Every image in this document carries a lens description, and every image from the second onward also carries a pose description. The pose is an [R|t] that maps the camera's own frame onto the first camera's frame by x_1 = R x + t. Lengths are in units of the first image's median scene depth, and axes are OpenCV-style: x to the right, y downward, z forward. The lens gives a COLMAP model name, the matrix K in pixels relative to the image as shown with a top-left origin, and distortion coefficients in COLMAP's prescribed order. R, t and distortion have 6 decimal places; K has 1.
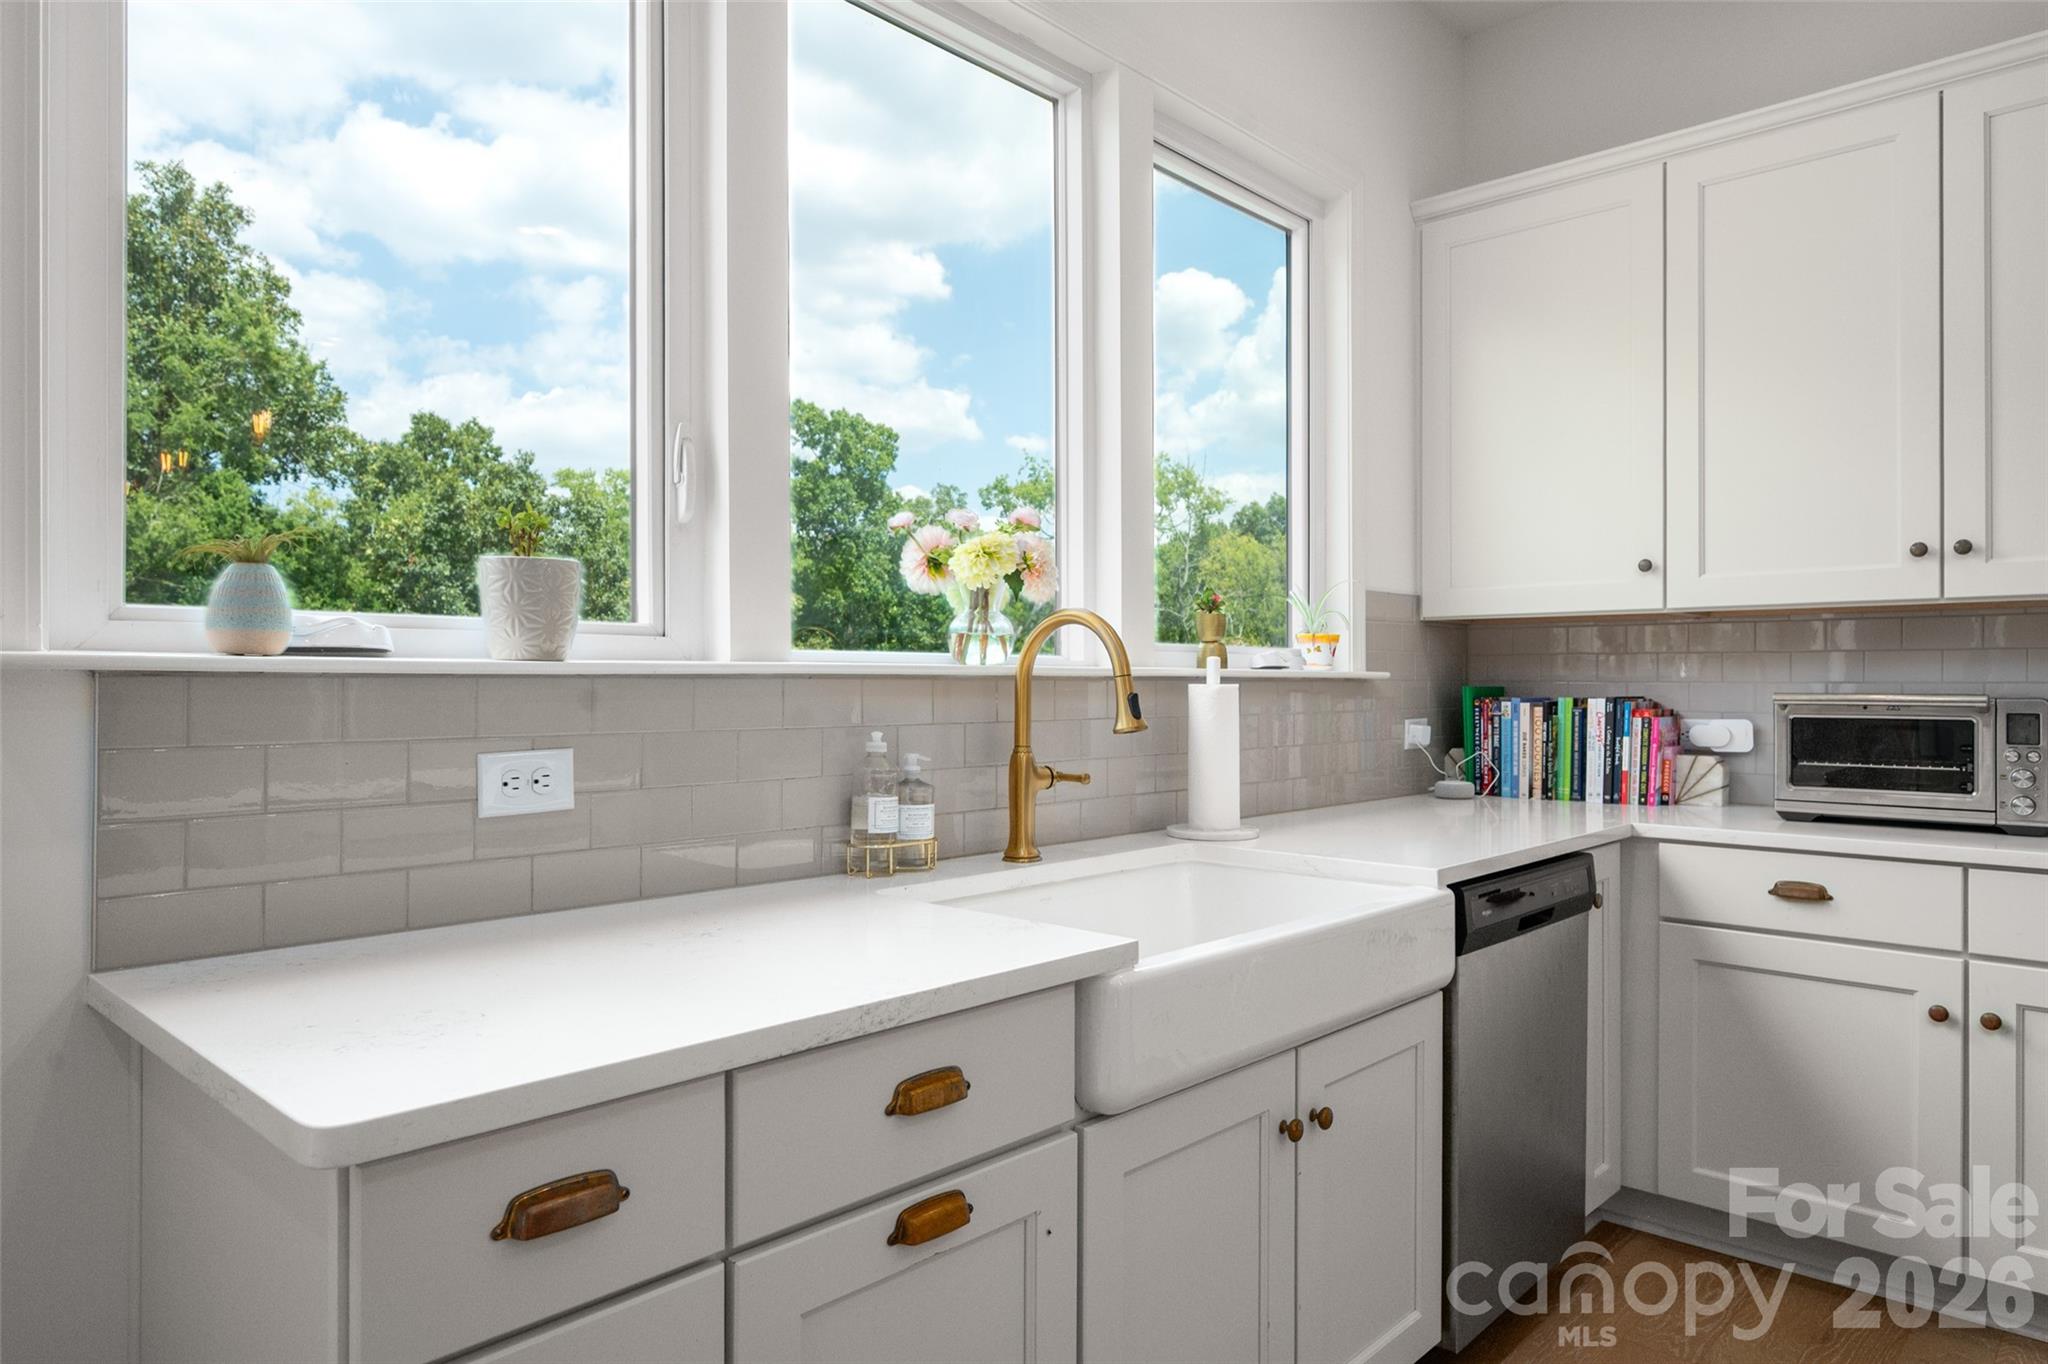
lens RADIAL K [[1274.3, 0, 1024.0], [0, 1274.3, 682.0], [0, 0, 1]] dist [-0.005925, -0.001836]
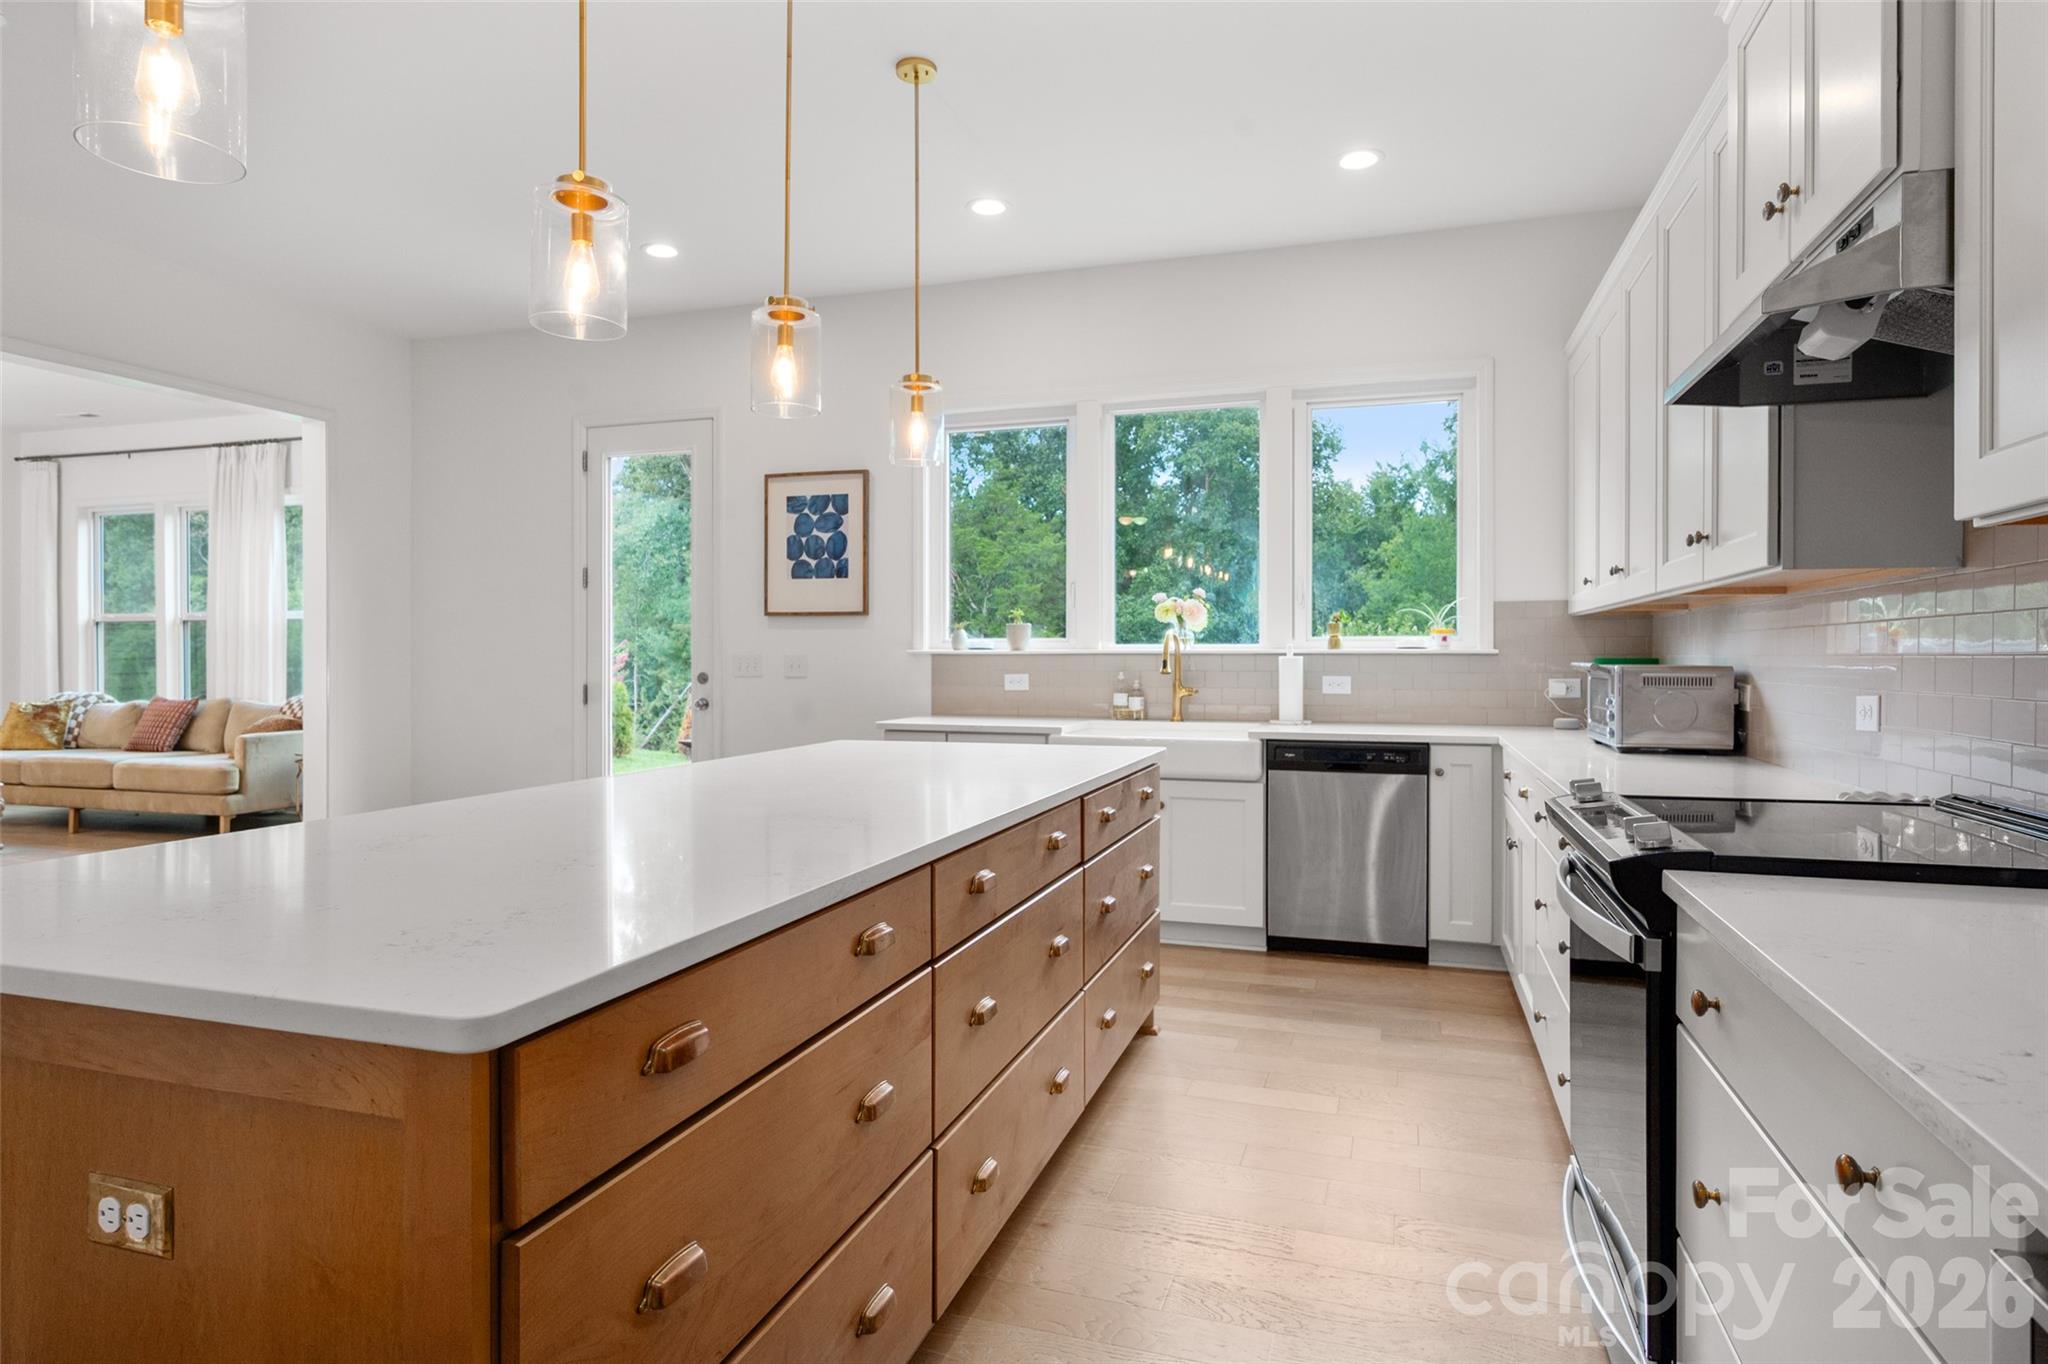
lens RADIAL K [[1127.1, 0, 1024.0], [0, 1127.1, 682.0], [0, 0, 1]] dist [0.003092, 0.001262]
pose [[0.420074, 0.007984, -0.907455, 2.166119], [-0.005436, 0.999965, 0.006282, 0.046385], [0.907474, 0.002294, 0.420103, -0.320719]]
